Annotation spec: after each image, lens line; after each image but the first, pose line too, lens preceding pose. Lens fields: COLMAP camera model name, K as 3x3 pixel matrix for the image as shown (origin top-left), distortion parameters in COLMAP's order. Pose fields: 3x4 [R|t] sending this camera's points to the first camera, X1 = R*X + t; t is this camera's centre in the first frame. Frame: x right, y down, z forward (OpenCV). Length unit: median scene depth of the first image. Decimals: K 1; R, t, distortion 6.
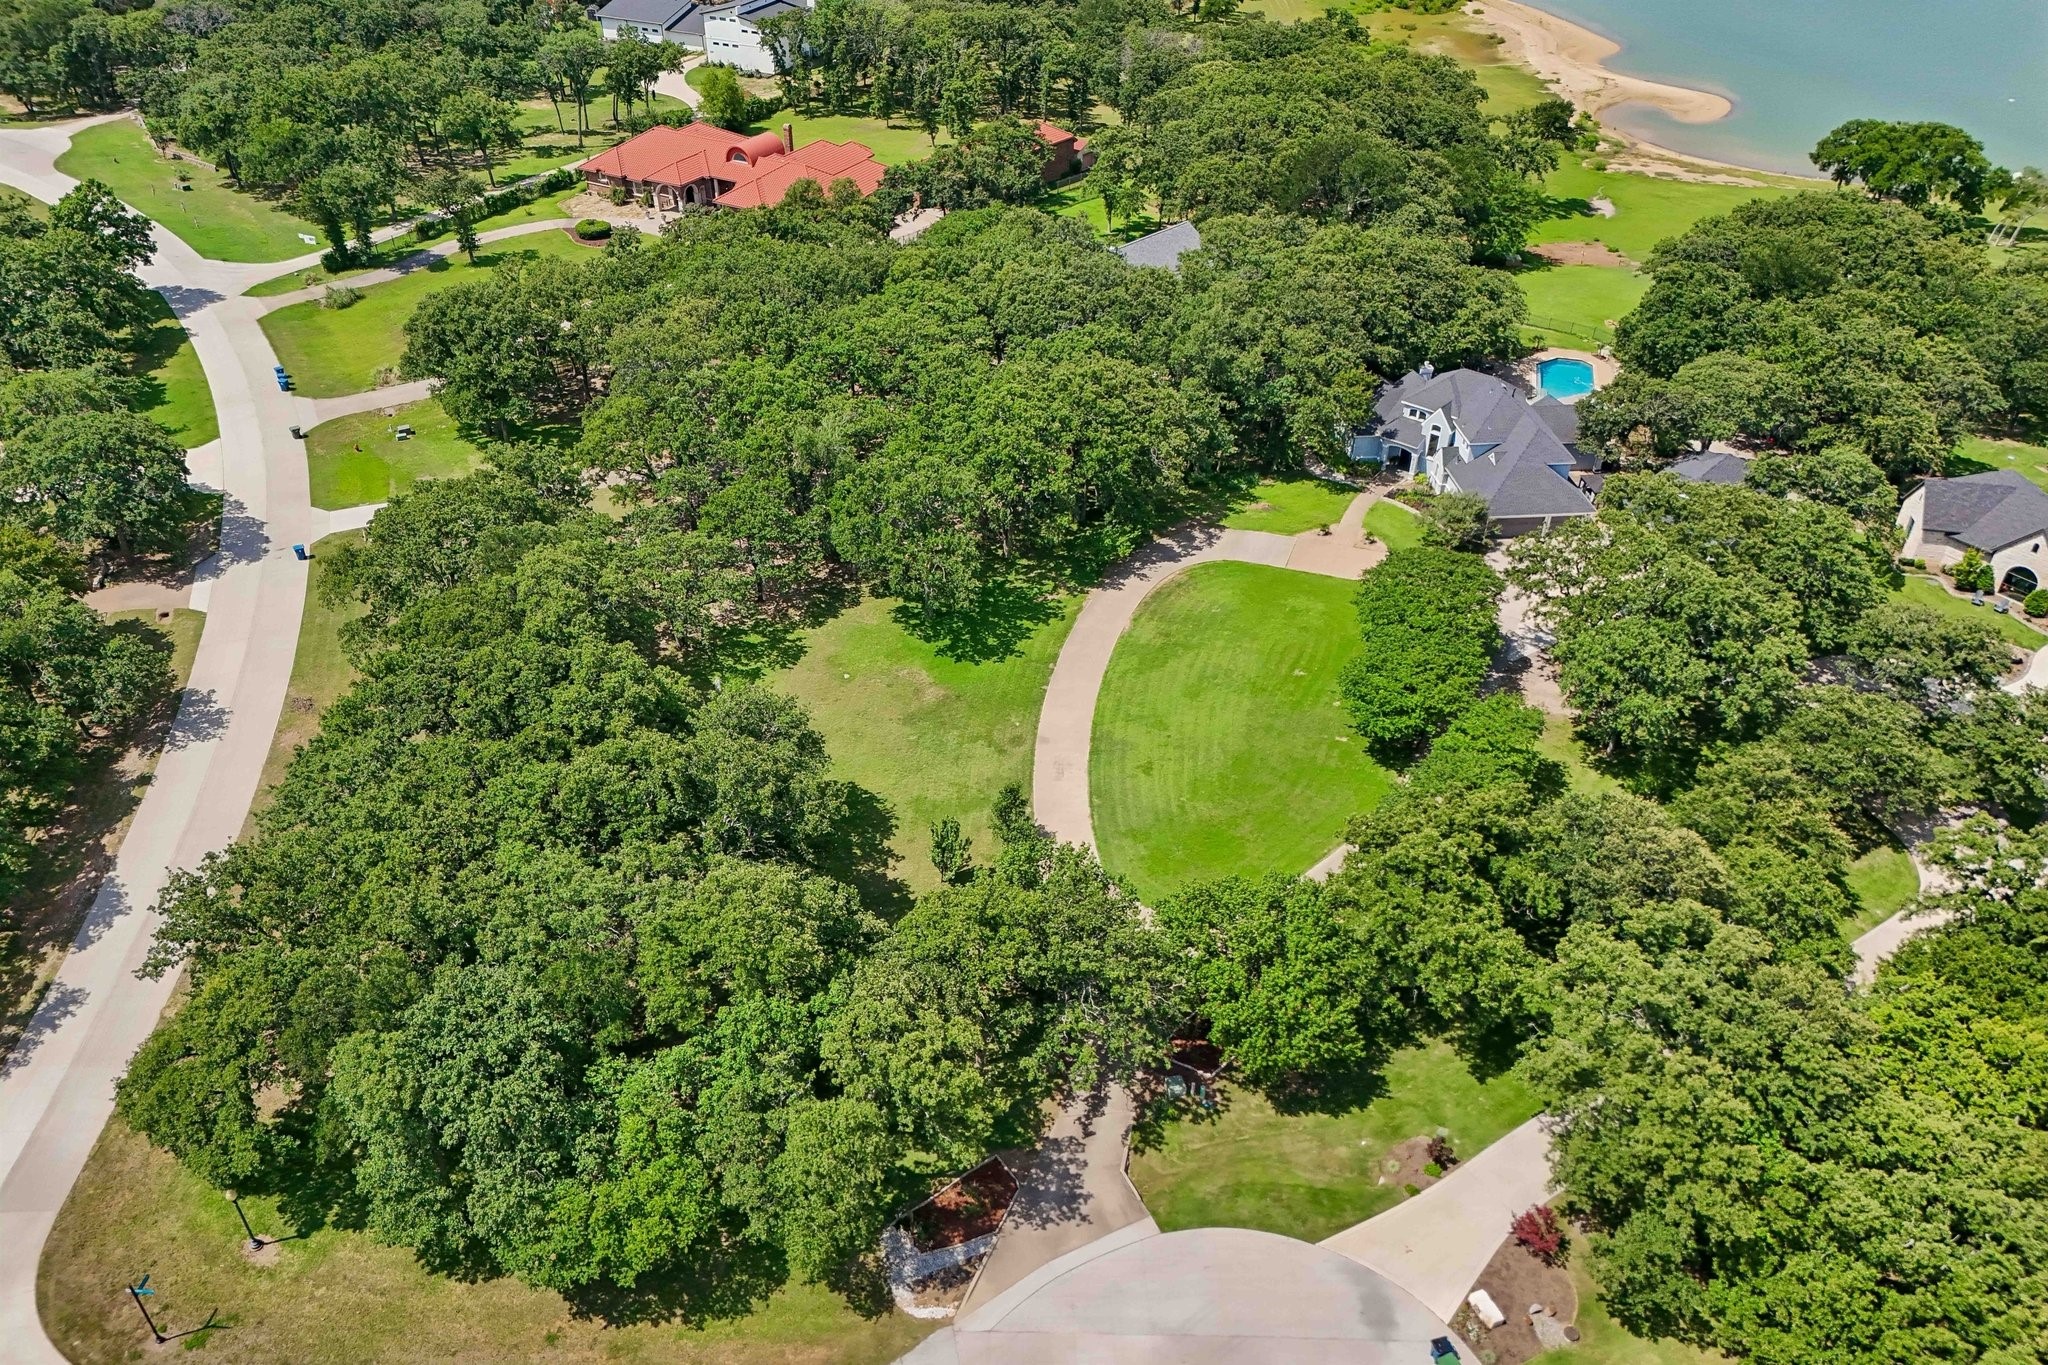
lens RADIAL K [[1518.7, 0, 1013.0], [0, 1518.7, 684.1], [0, 0, 1]] dist [0.091252, -0.099424]
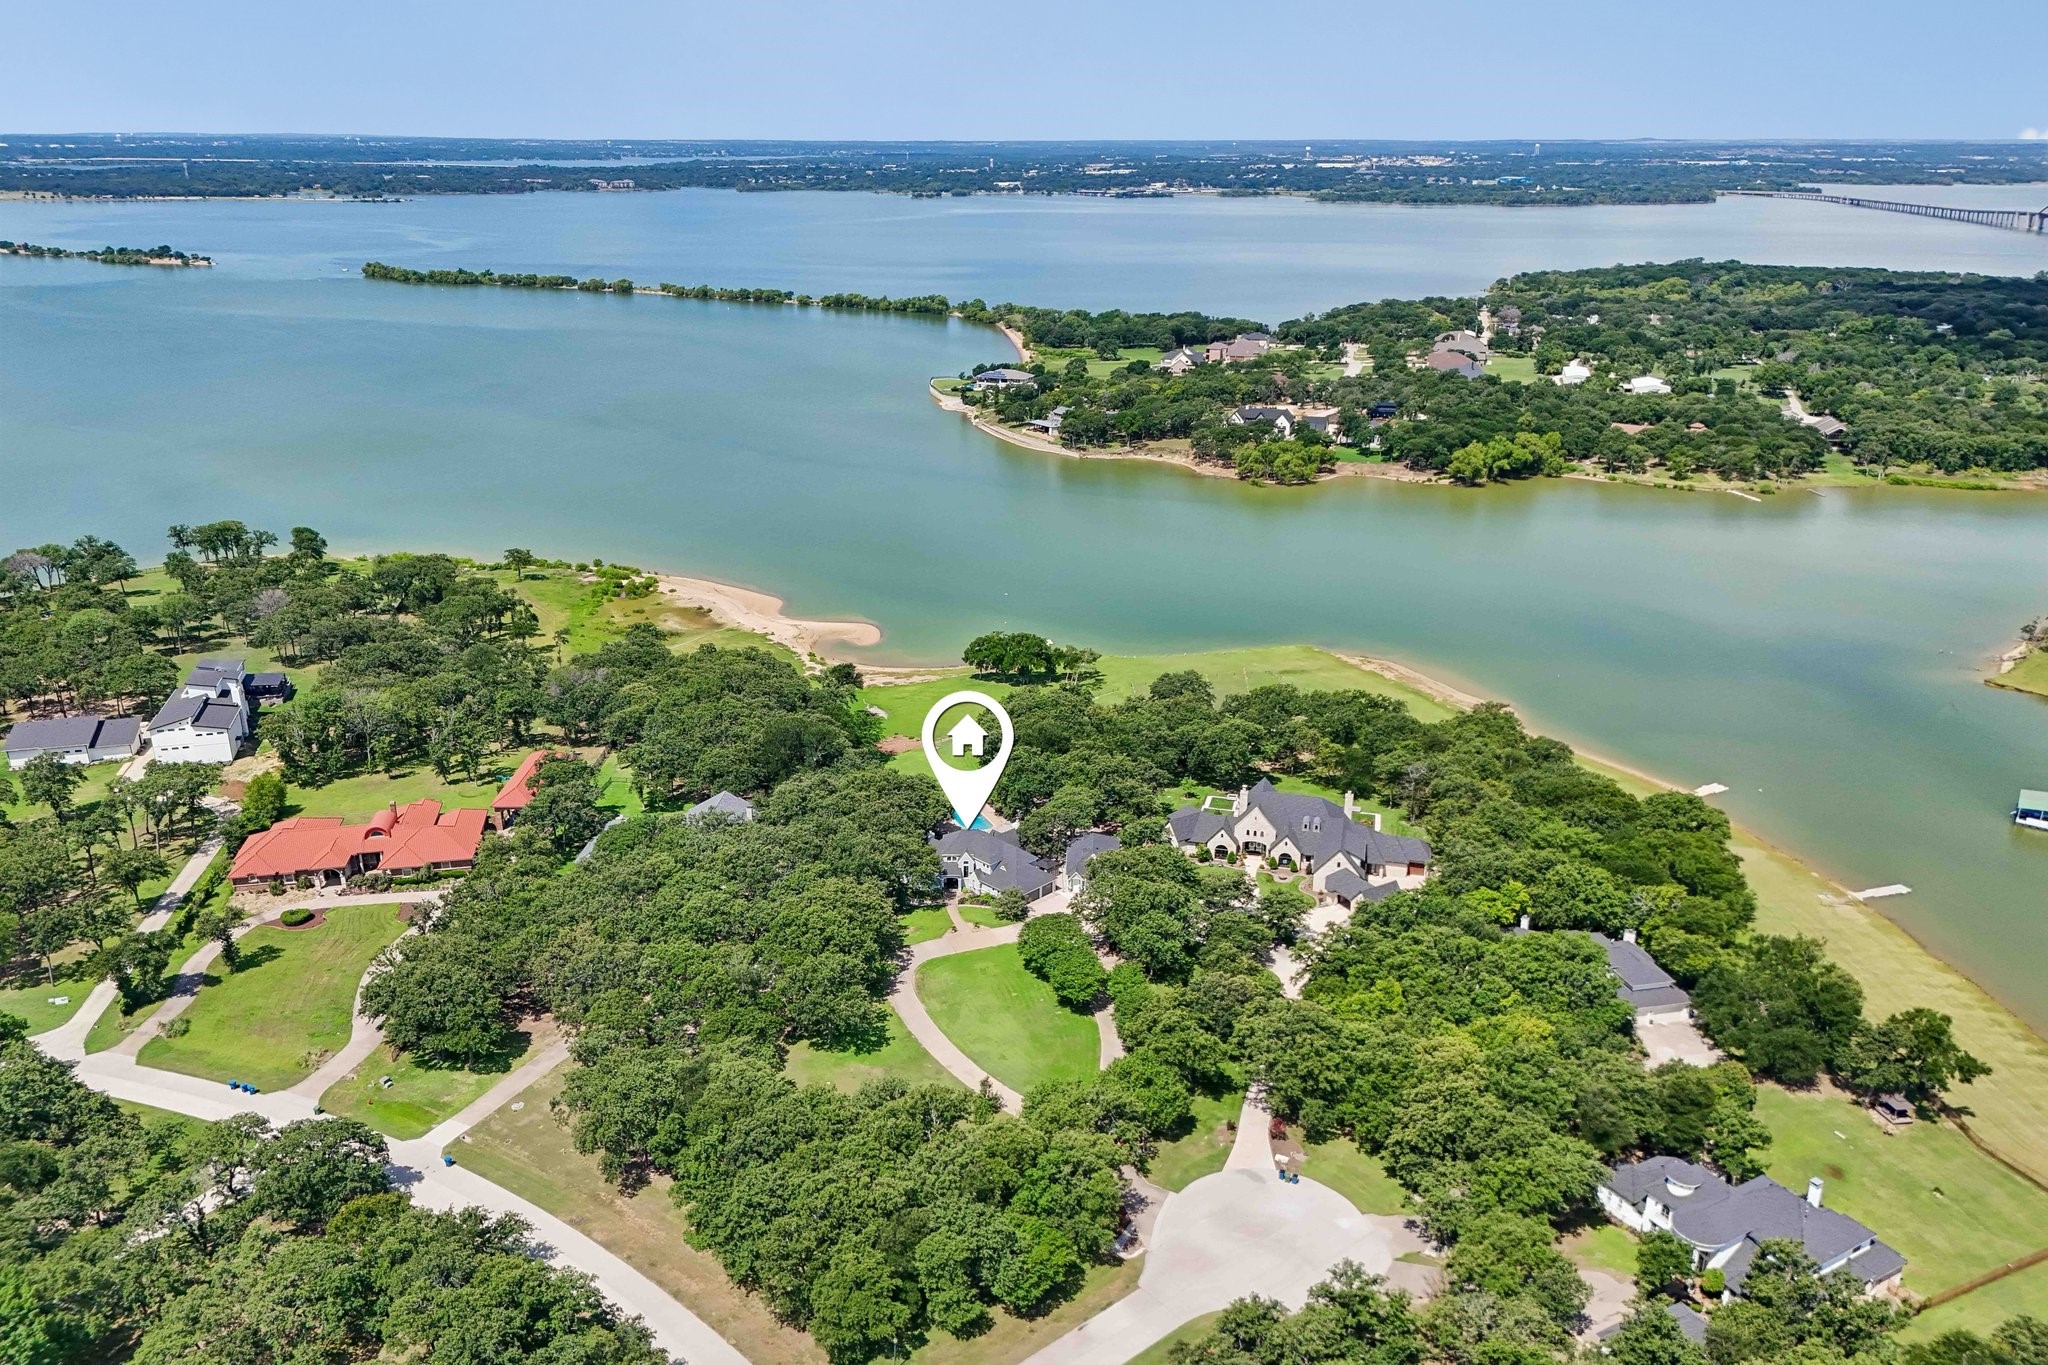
lens RADIAL K [[1518.7, 0, 1027.6], [0, 1518.7, 679.6], [0, 0, 1]] dist [0.091252, -0.099424]
pose [[0.761052, -0.221935, 0.609544, -0.822145], [0.378121, 0.915284, -0.138851, -0.089539], [-0.527090, 0.336154, 0.780497, -0.636586]]
